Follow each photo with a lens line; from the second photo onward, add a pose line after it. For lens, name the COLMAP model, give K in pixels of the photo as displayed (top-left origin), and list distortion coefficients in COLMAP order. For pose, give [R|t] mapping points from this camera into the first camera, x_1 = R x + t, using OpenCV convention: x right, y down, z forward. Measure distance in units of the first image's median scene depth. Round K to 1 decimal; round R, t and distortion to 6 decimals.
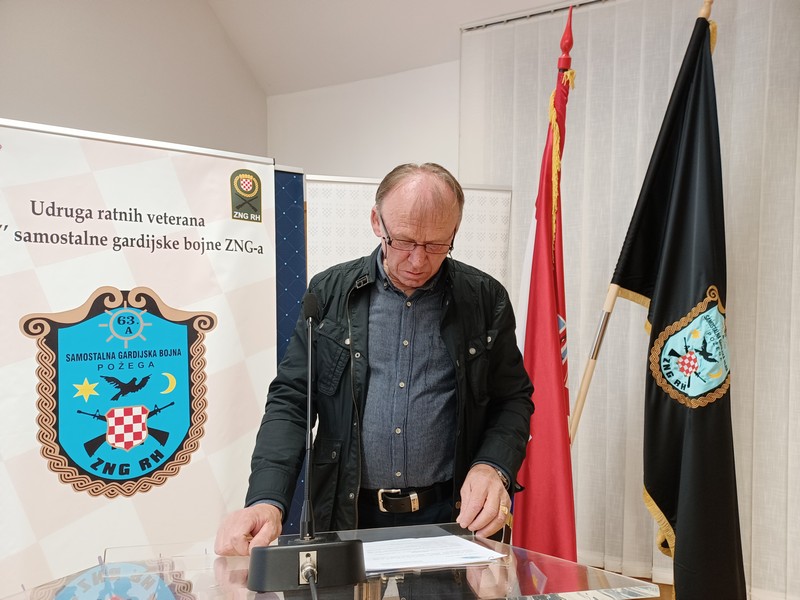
lens RADIAL K [[595.4, 0, 400.0], [0, 595.4, 300.0], [0, 0, 1]] dist [0.049232, -0.006344]
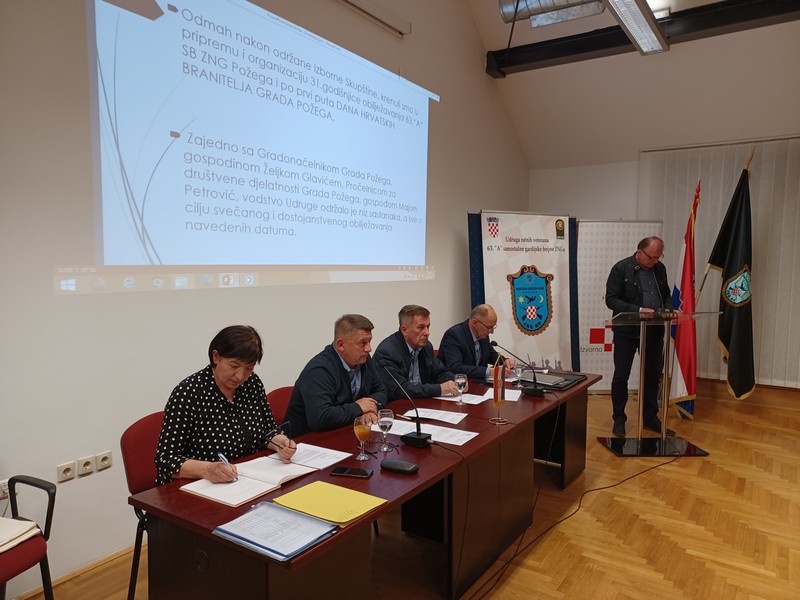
lens RADIAL K [[595.4, 0, 400.0], [0, 595.4, 300.0], [0, 0, 1]] dist [0.049232, -0.006344]
pose [[0.995236, 0.006130, -0.097306, -0.792748], [-0.000132, 0.998106, 0.061519, -0.030458], [0.097499, -0.061213, 0.993351, -1.916941]]
